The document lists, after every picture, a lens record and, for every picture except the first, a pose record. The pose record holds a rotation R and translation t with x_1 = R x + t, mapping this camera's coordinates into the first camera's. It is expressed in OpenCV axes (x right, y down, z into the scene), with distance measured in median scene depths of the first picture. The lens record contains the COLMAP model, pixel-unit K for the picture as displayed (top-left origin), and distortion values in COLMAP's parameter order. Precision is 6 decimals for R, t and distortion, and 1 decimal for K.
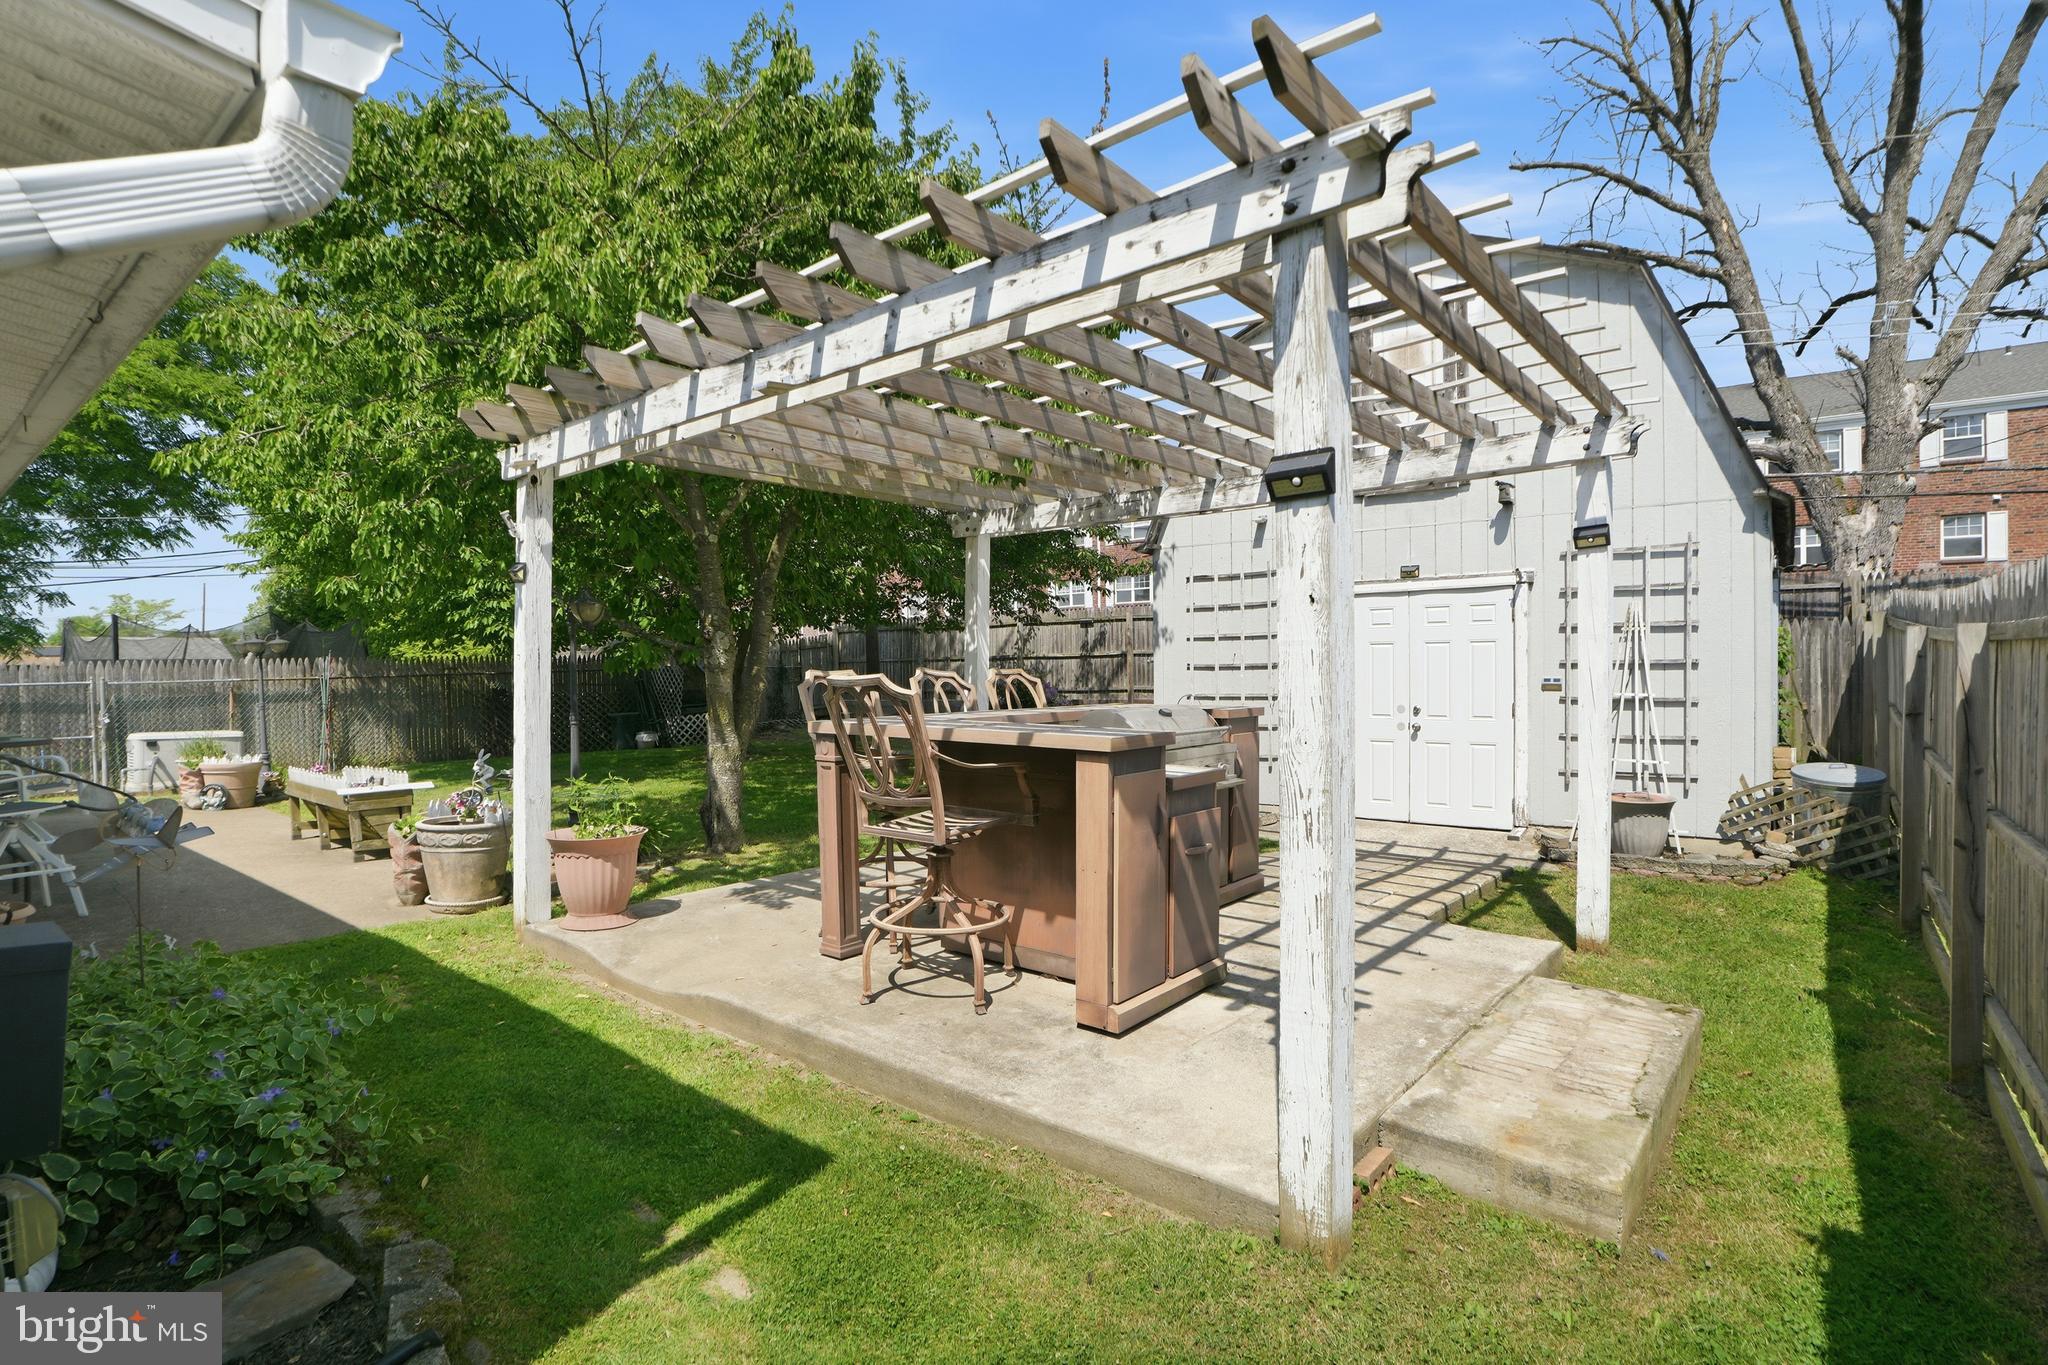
lens RADIAL K [[1006.4, 0, 1023.8], [0, 1006.4, 679.0], [0, 0, 1]] dist [-0.031941, 0.001698]
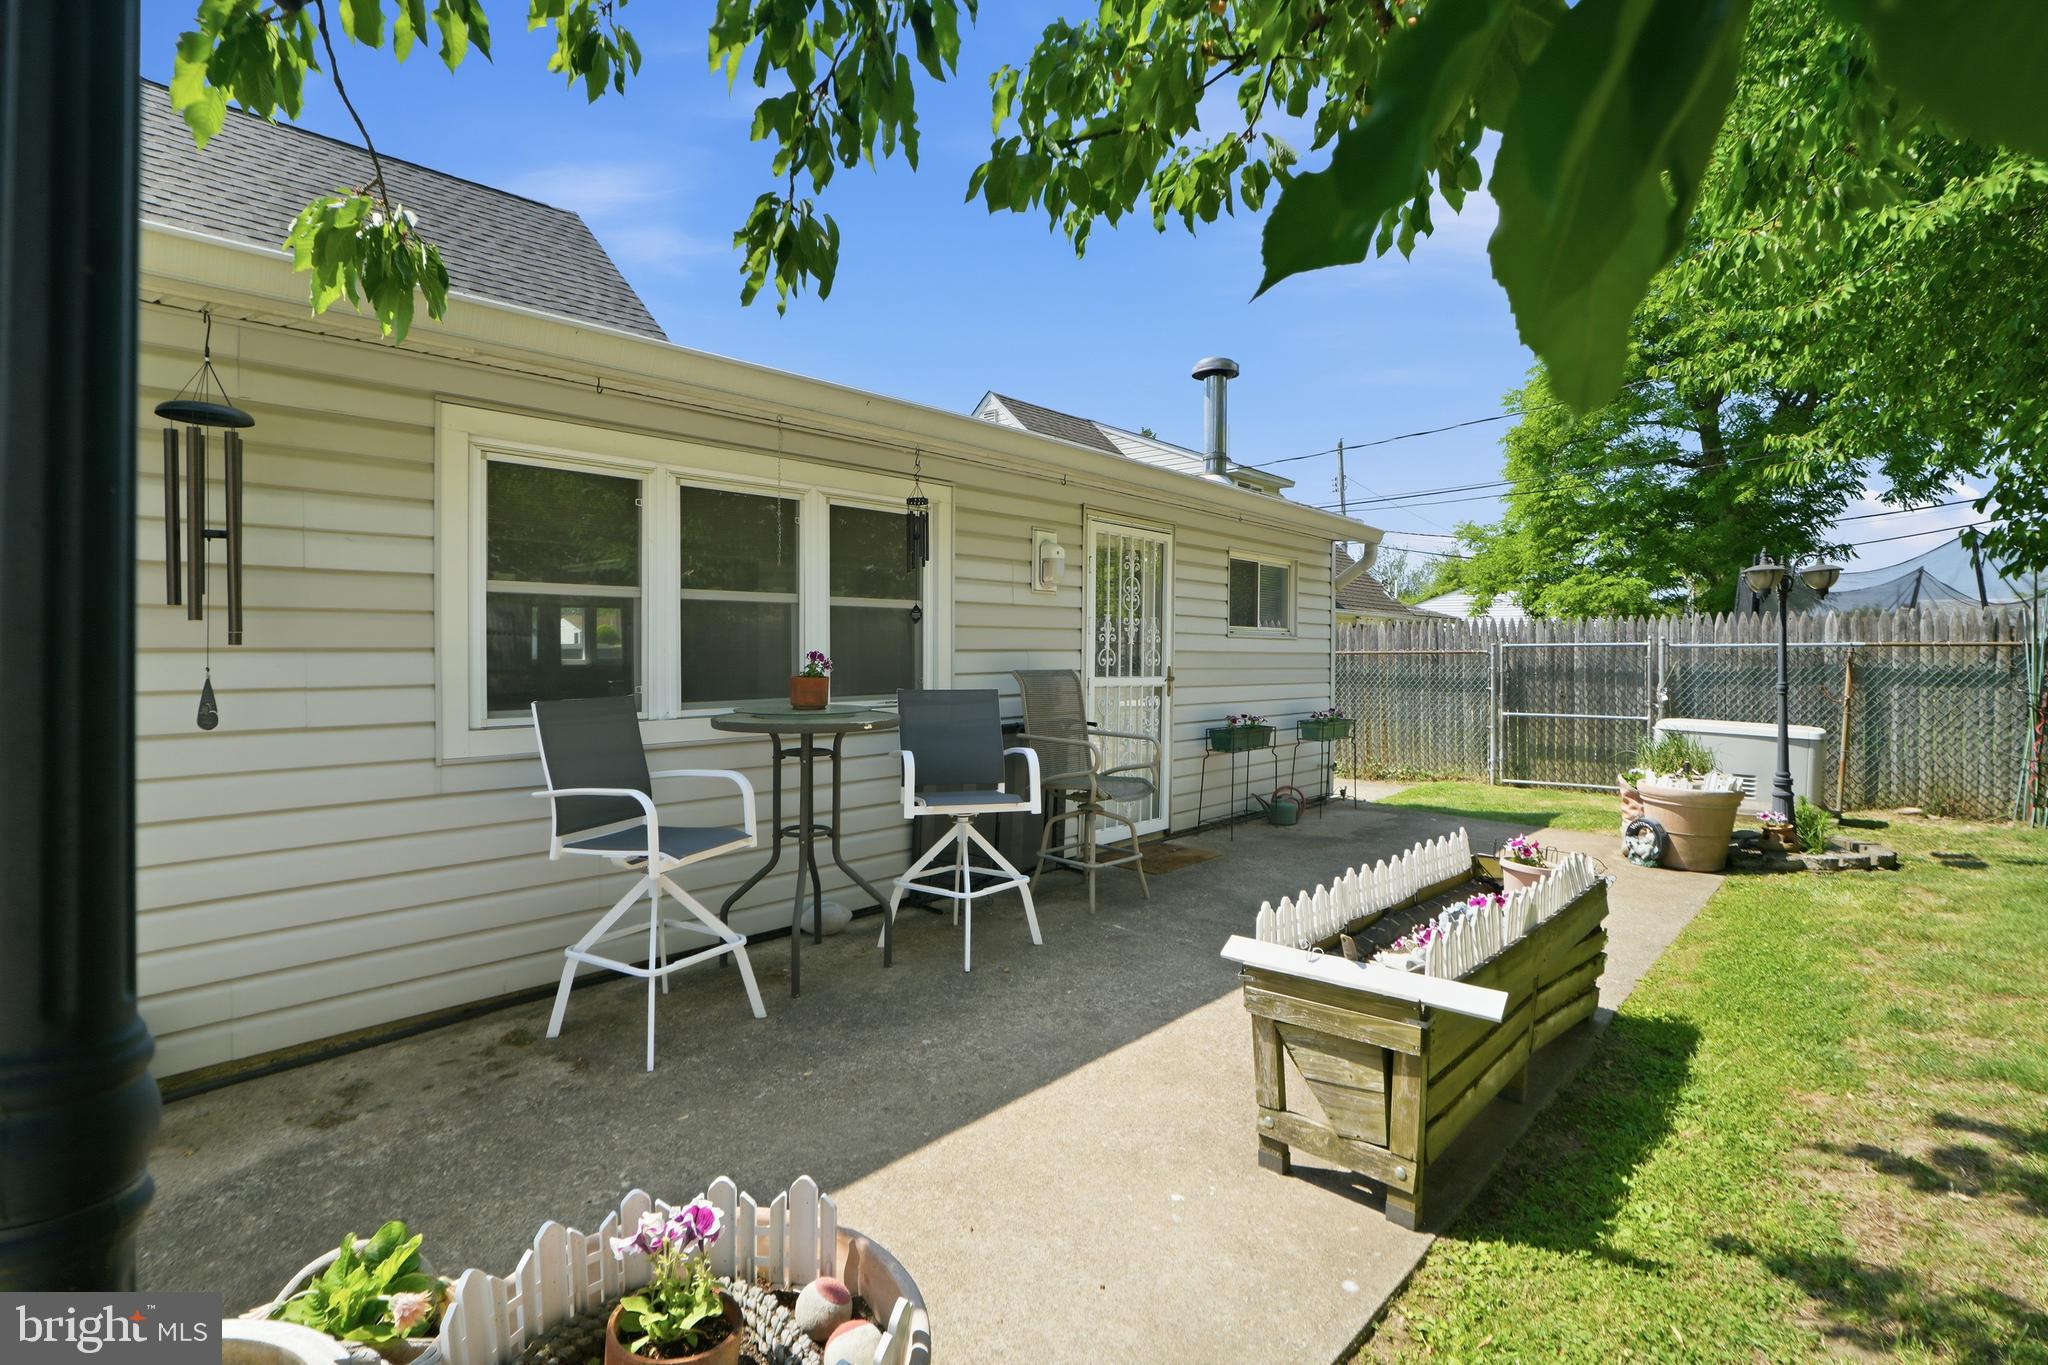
lens RADIAL K [[1006.4, 0, 1015.1], [0, 1006.4, 666.2], [0, 0, 1]] dist [-0.031941, 0.001698]
pose [[-0.029347, 0.035240, -0.998948, -0.181177], [-0.017875, 0.999200, 0.035774, 0.001909], [0.999409, 0.018907, -0.028694, 0.504997]]
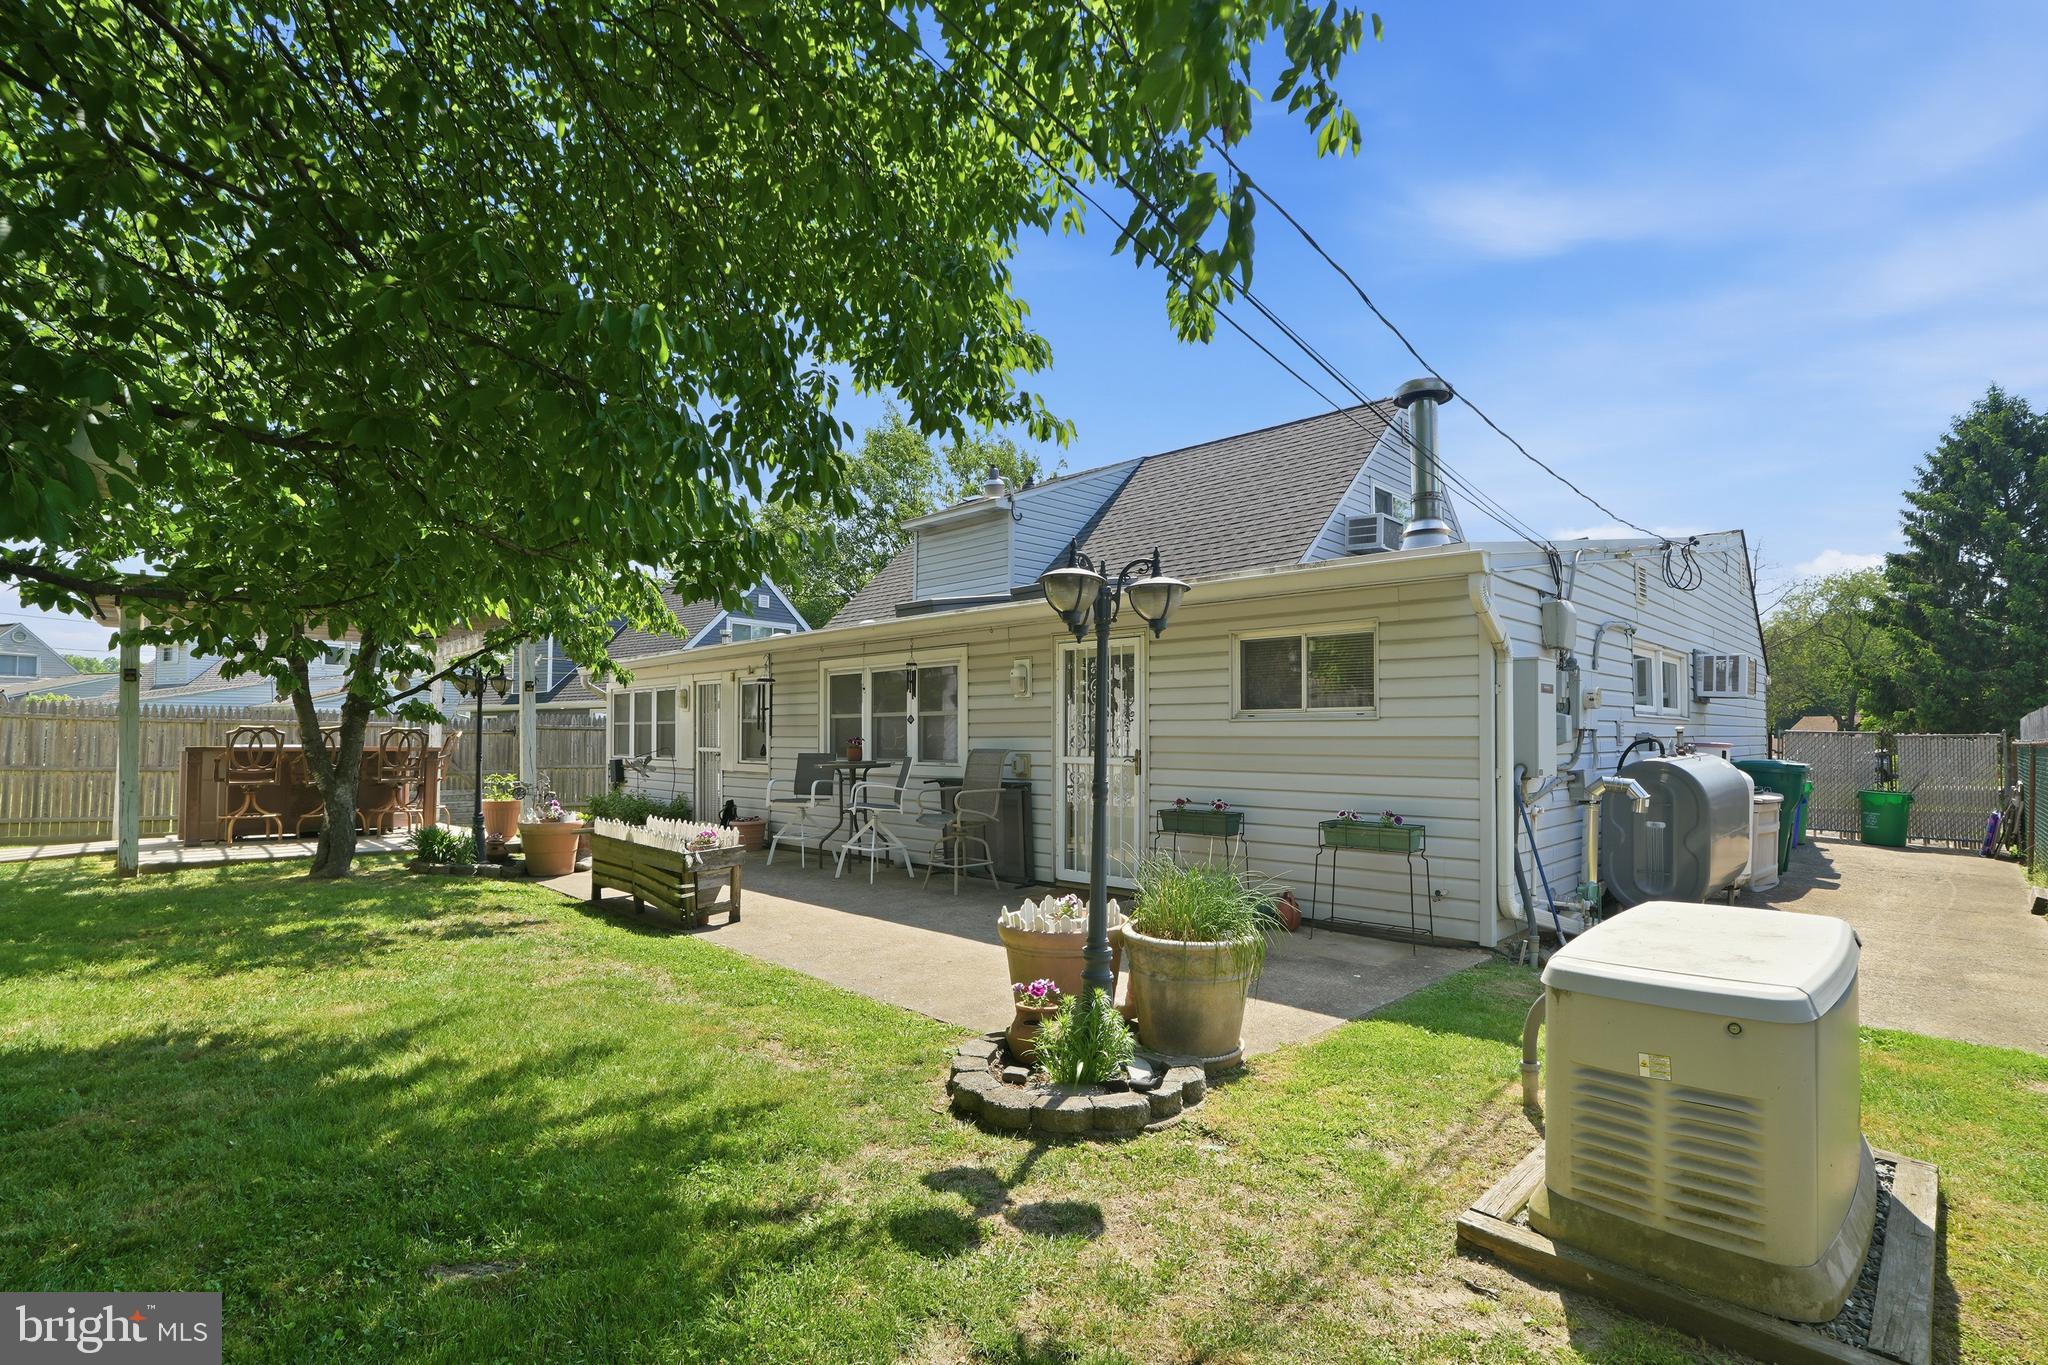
lens RADIAL K [[953.0, 0, 1001.4], [0, 953.0, 712.3], [0, 0, 1]] dist [-0.032328, 0.002076]
pose [[-0.994737, 0.022266, 0.100011, -0.820644], [0.020890, 0.999672, -0.014784, 0.004099], [-0.100308, -0.012617, -0.994876, 1.332726]]
